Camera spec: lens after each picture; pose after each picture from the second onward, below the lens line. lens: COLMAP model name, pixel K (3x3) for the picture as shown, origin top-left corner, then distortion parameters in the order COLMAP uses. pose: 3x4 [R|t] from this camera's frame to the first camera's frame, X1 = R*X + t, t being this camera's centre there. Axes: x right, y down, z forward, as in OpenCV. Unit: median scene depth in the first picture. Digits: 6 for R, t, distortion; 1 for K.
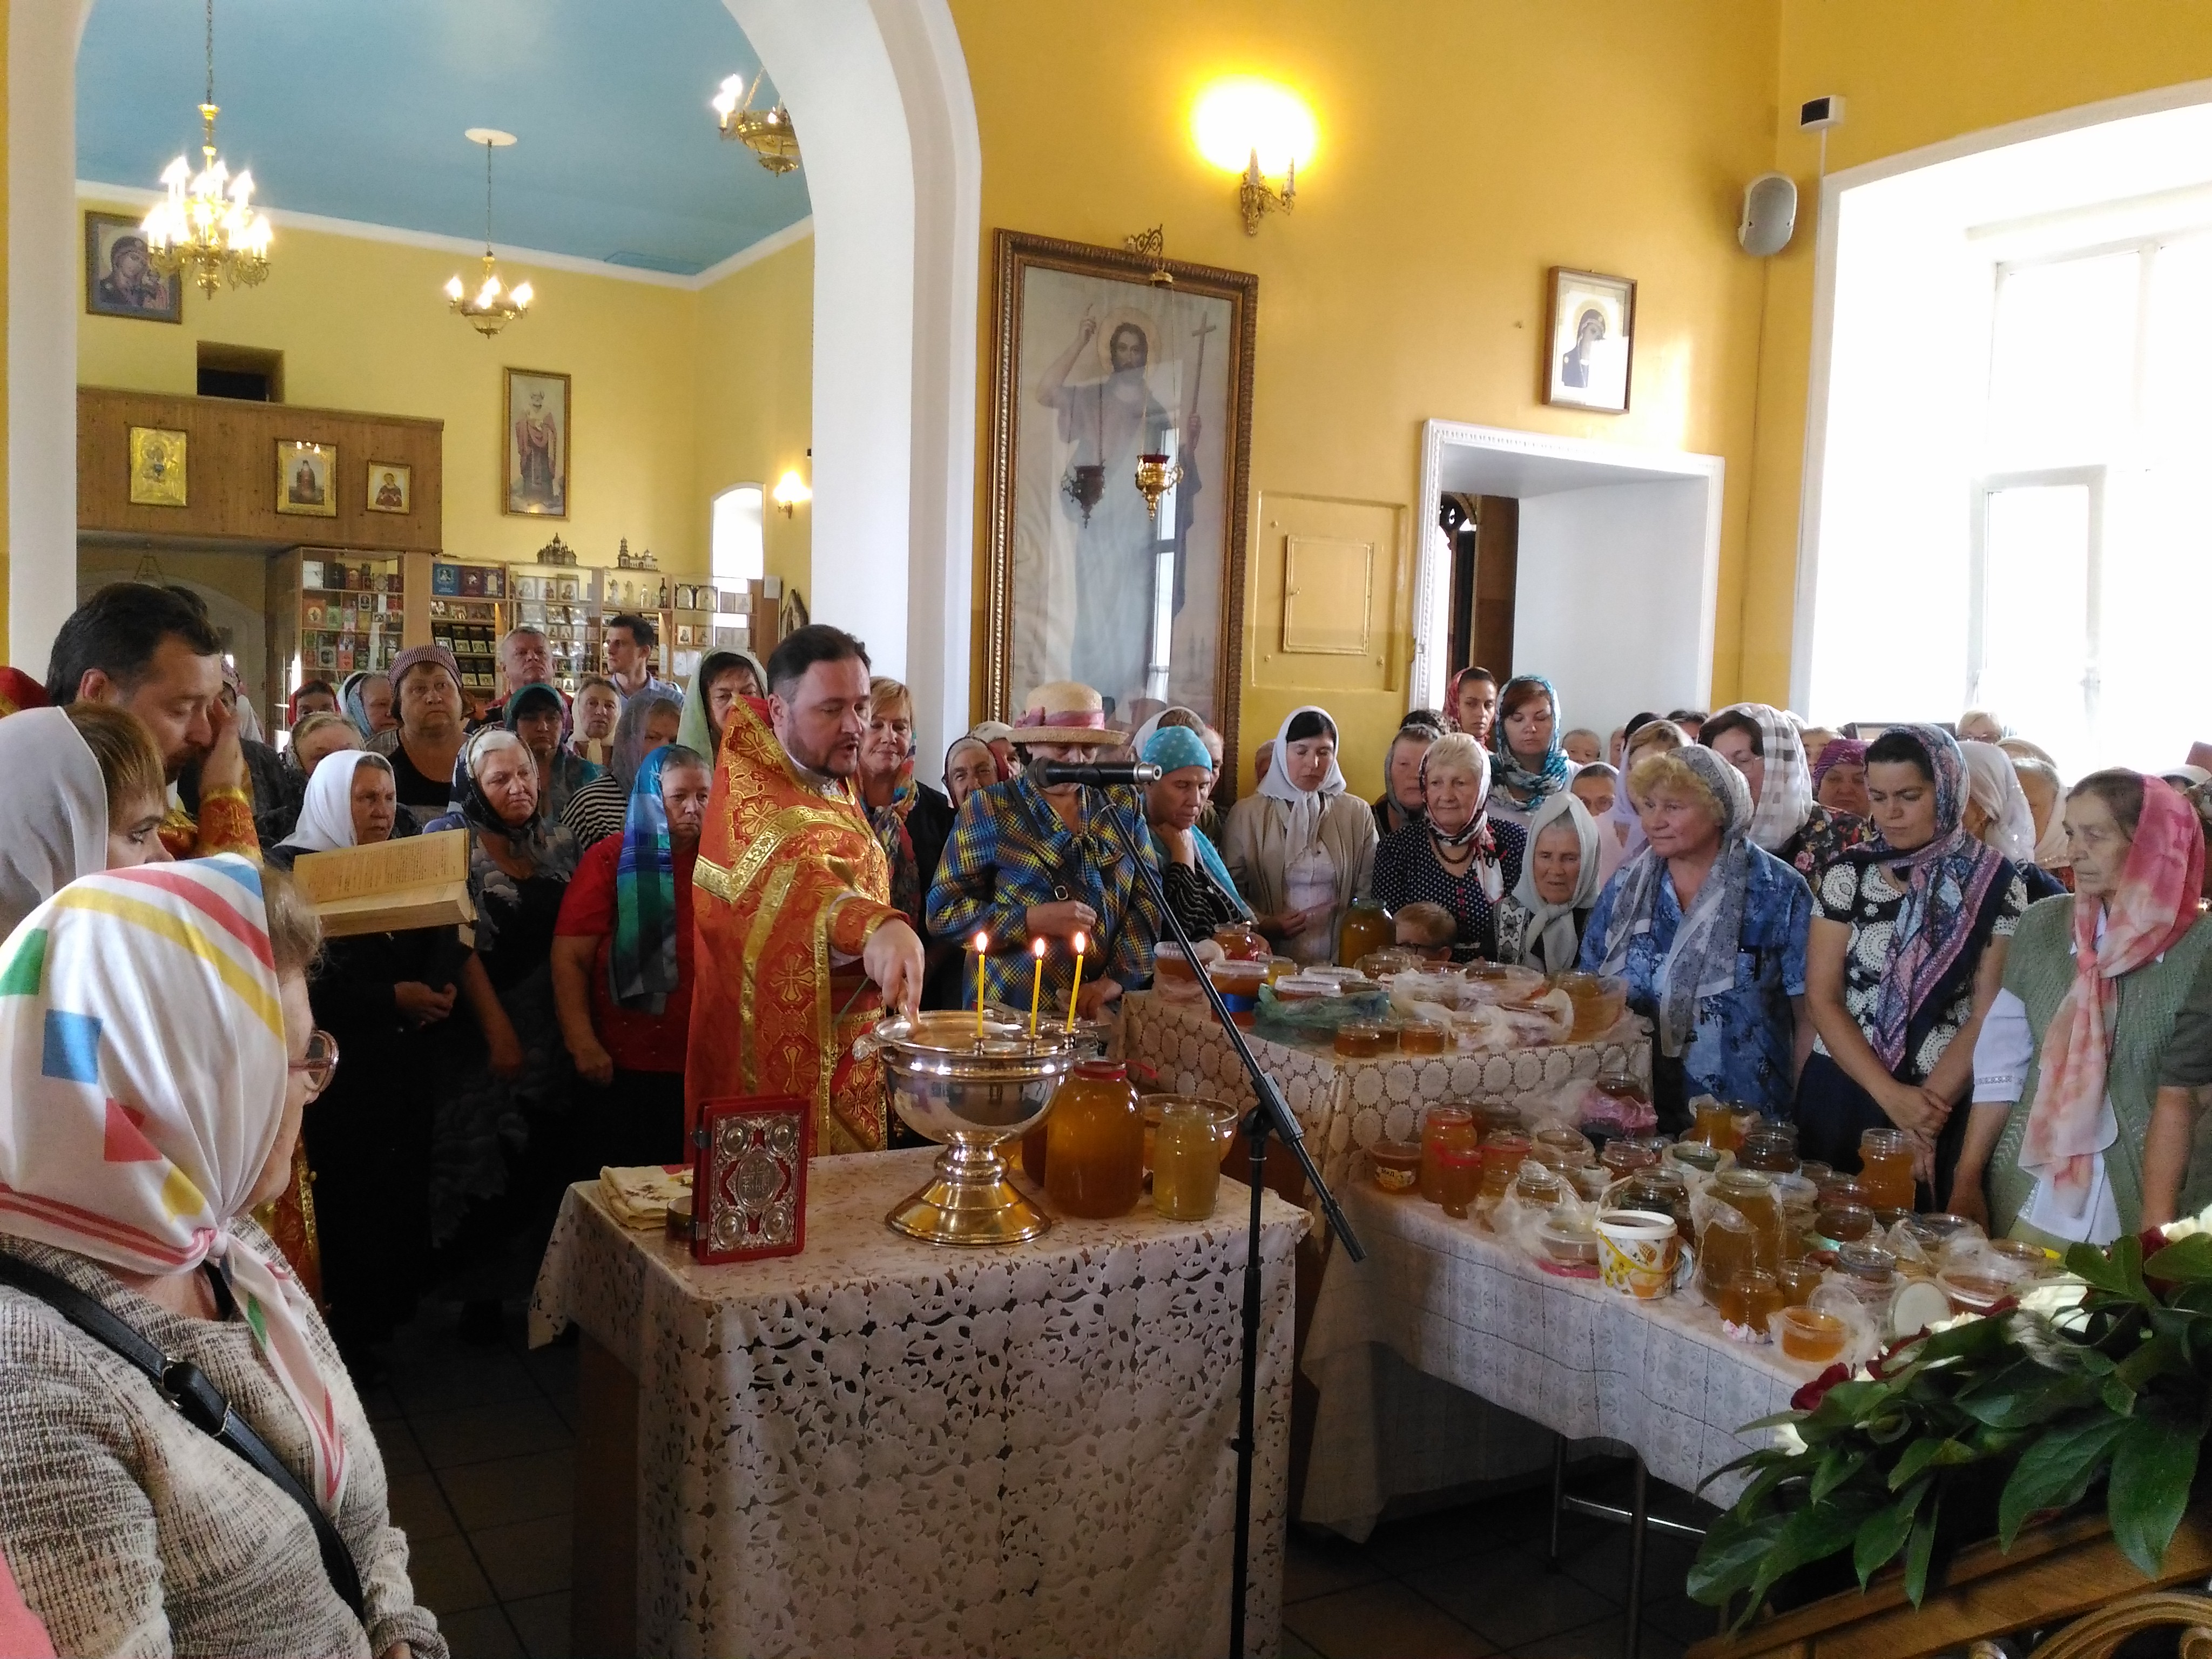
lens RADIAL K [[1867.6, 0, 1096.1], [0, 1867.6, 750.8], [0, 0, 1]] dist [0.126066, -0.278815]
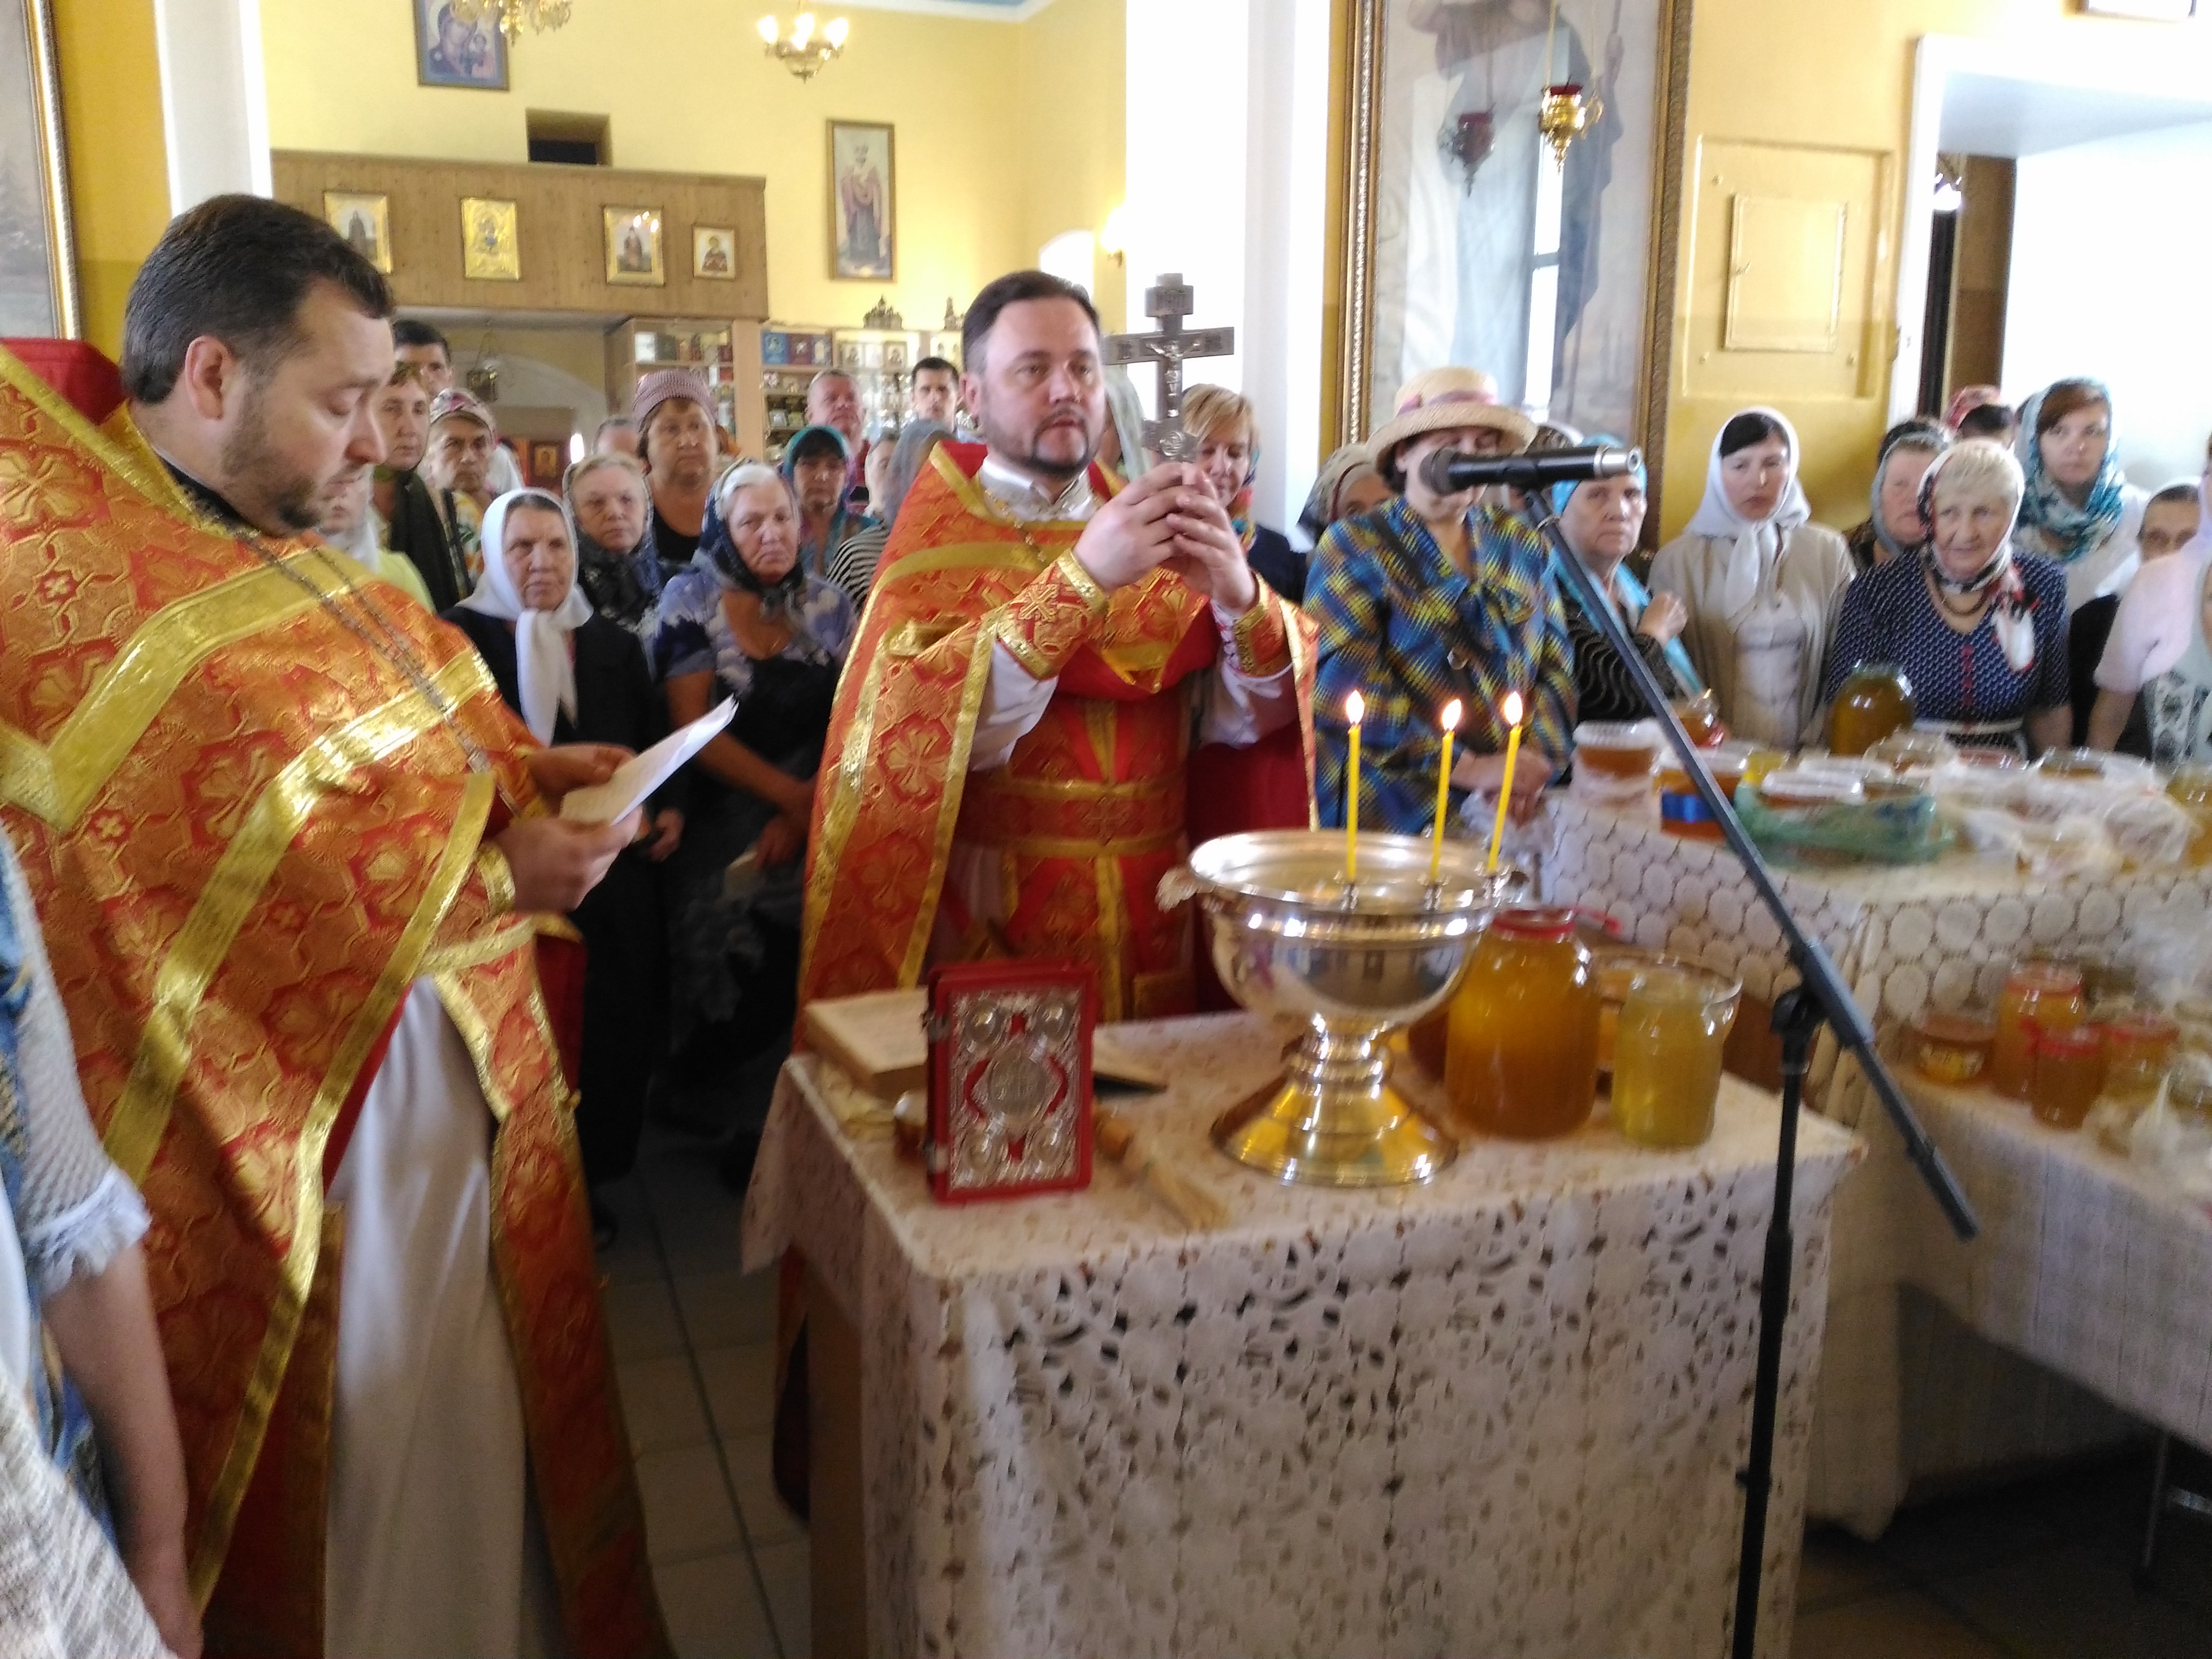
lens RADIAL K [[1842.1, 0, 1088.4], [0, 1842.1, 806.6], [0, 0, 1]] dist [0.069844, -0.119201]
pose [[0.982408, 0.005533, -0.186663, -0.029723], [0.022455, 0.988808, 0.147492, 0.030004], [0.185390, -0.149089, 0.971289, 0.339903]]
